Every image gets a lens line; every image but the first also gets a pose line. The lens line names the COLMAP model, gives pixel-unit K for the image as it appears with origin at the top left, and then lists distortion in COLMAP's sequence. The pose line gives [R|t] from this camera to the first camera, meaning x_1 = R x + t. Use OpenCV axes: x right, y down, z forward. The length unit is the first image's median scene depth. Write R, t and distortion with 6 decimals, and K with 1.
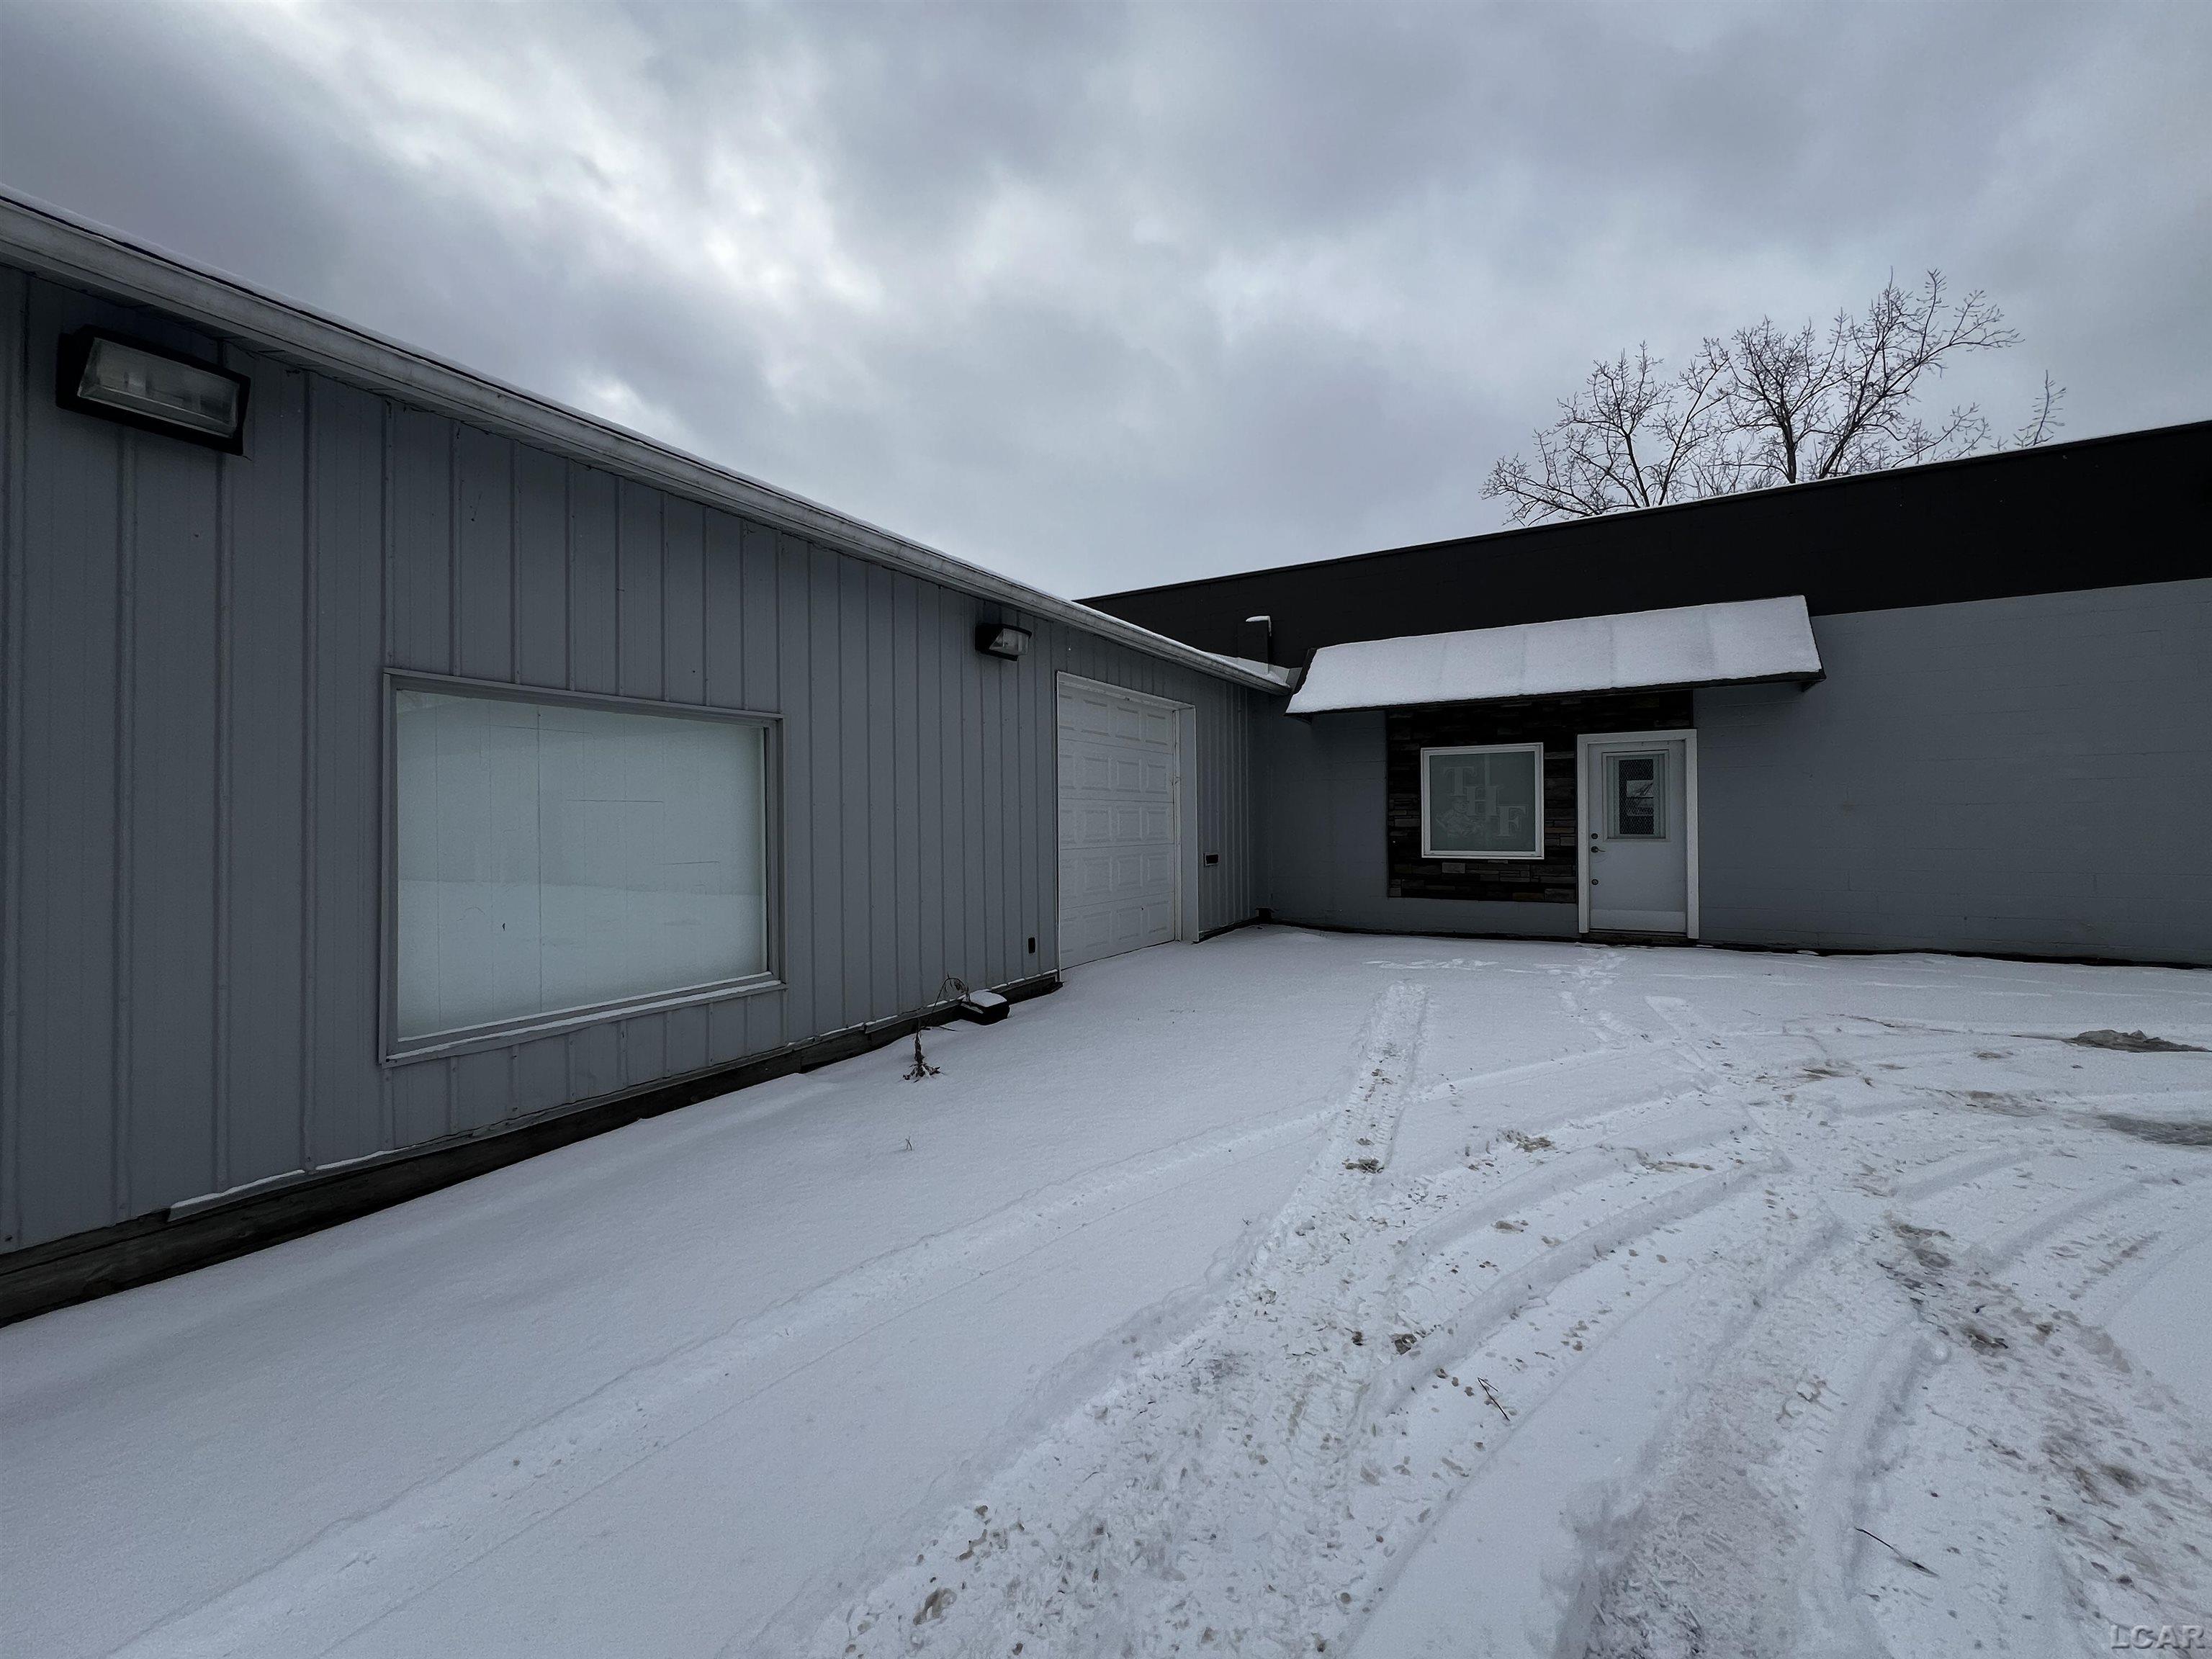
lens RADIAL K [[886.8, 0, 1103.8], [0, 886.8, 822.4], [0, 0, 1]] dist [0.001877, -0.000273]
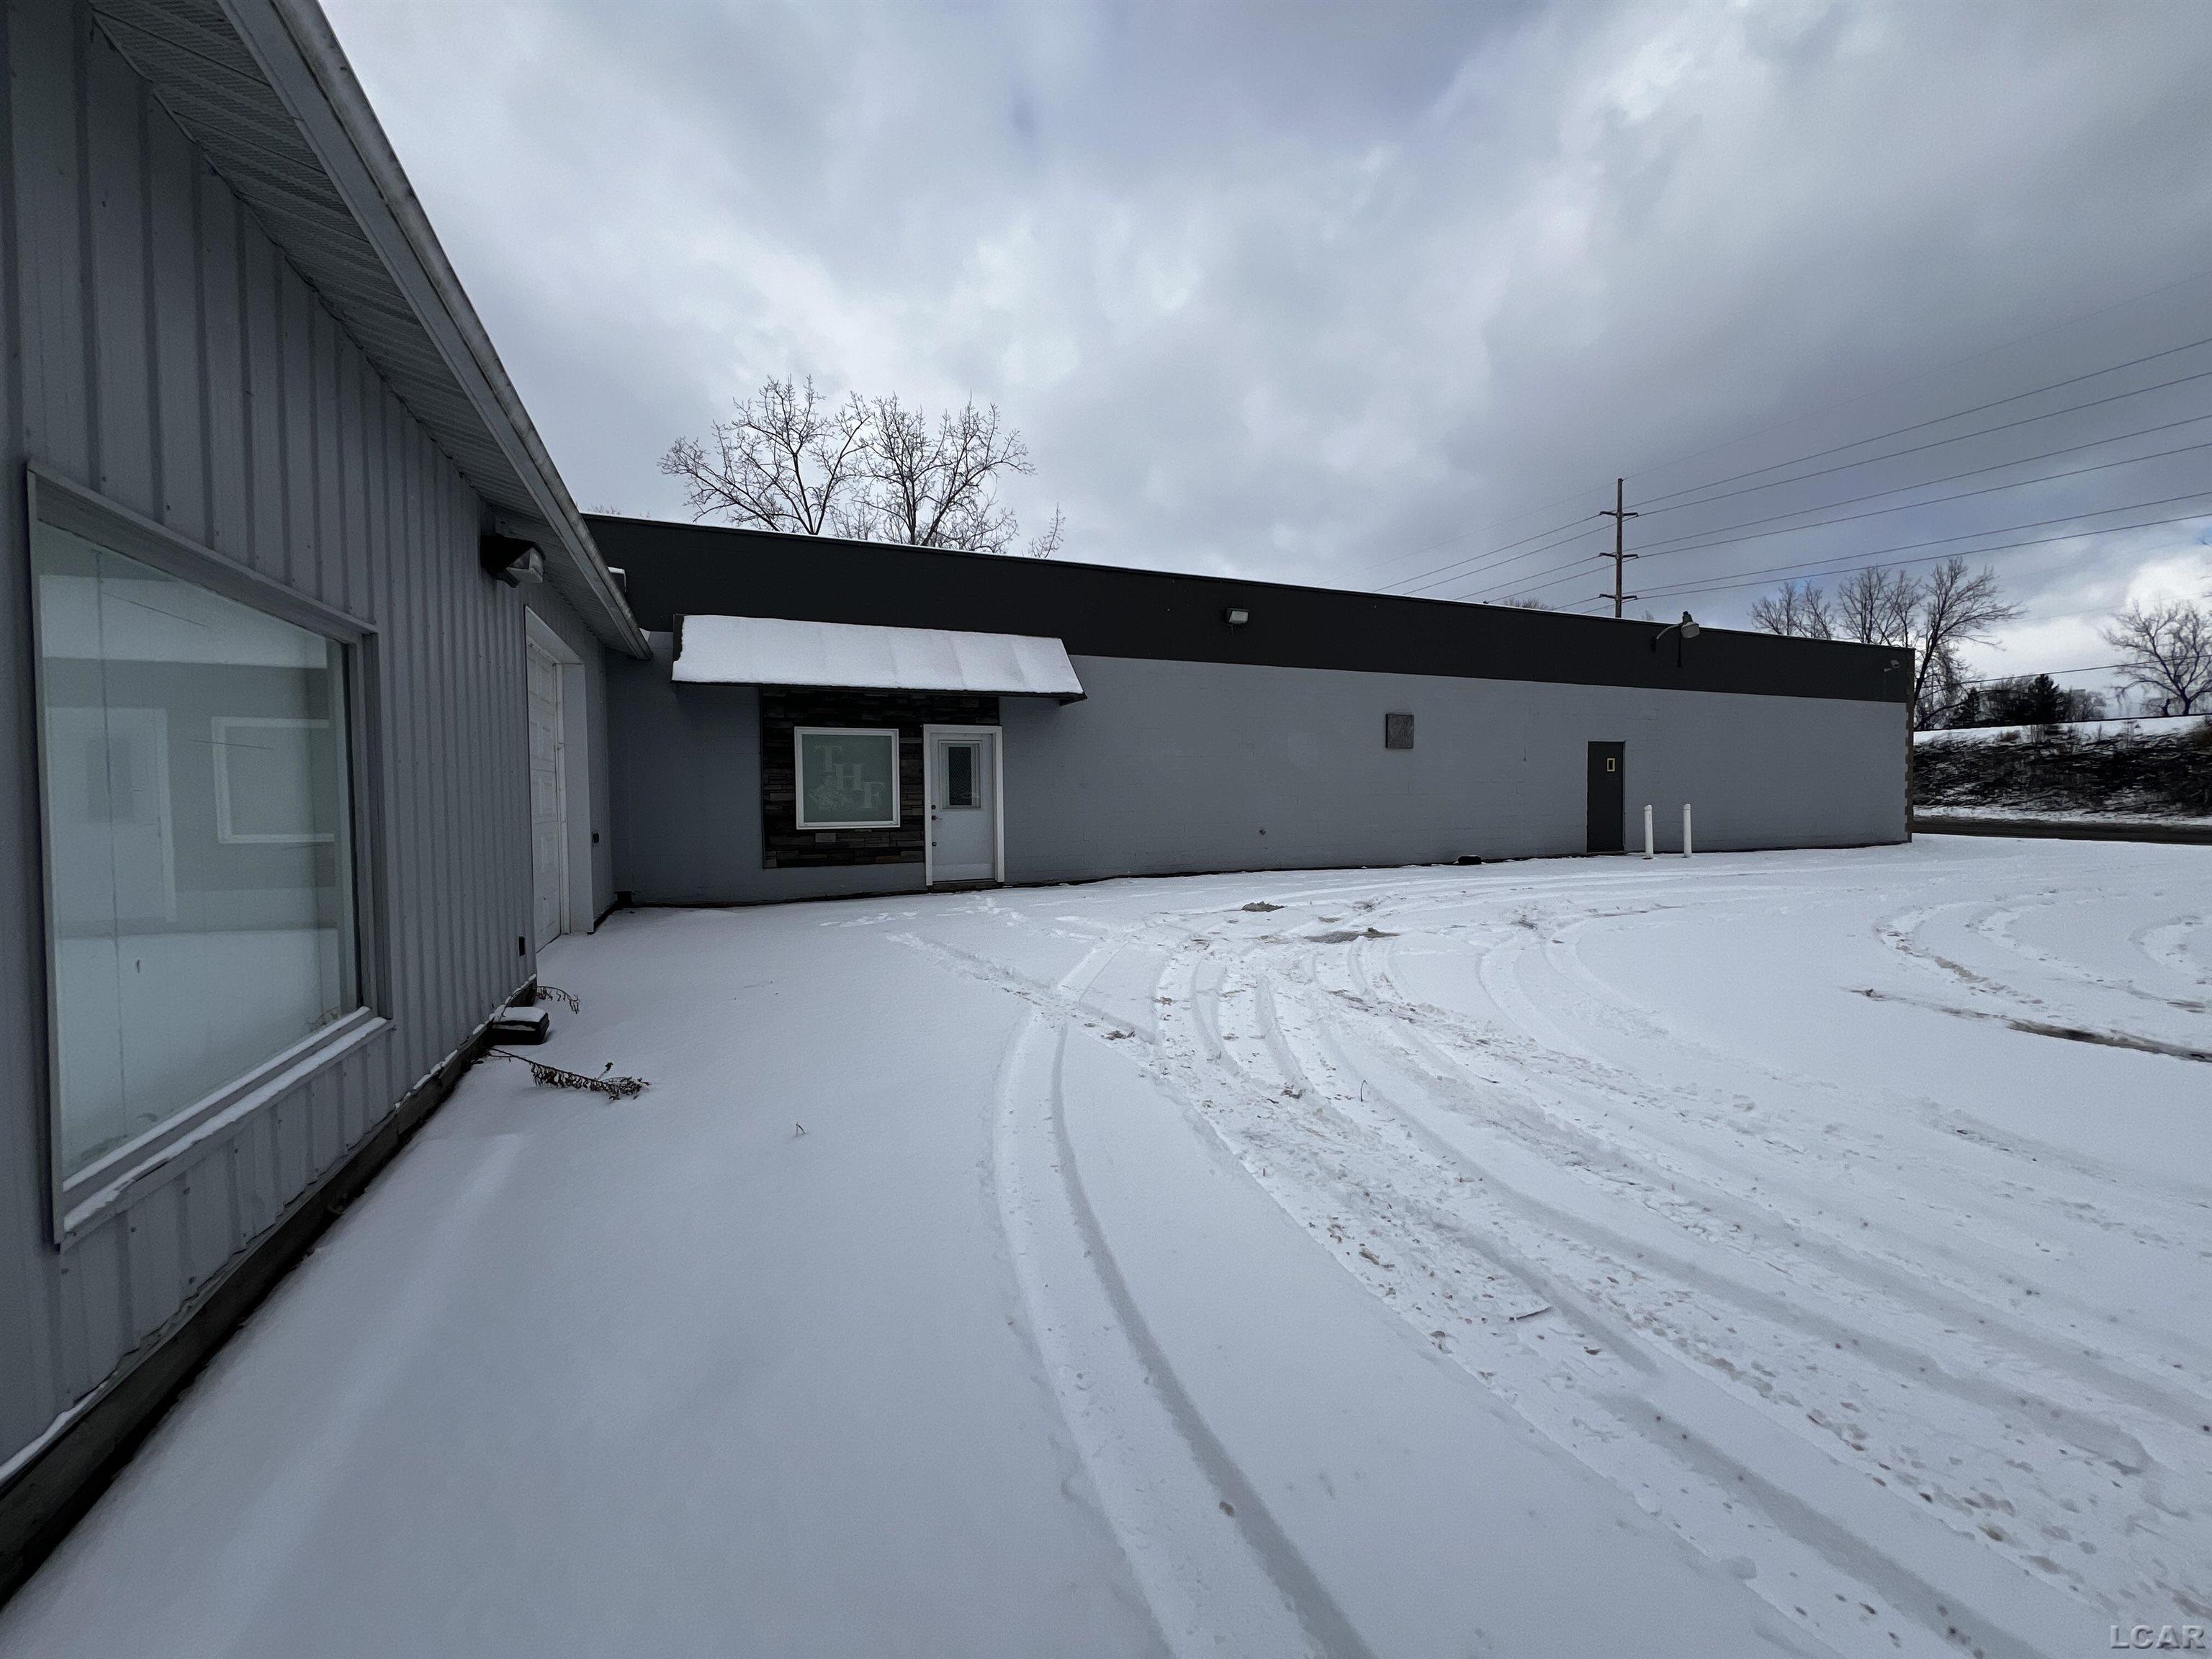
lens RADIAL K [[886.8, 0, 1099.3], [0, 886.8, 826.8], [0, 0, 1]] dist [0.001877, -0.000273]
pose [[0.592662, -0.028082, 0.804961, -0.290655], [0.007051, 0.999535, 0.029679, 0.007217], [-0.805420, -0.011913, 0.592584, 0.073133]]
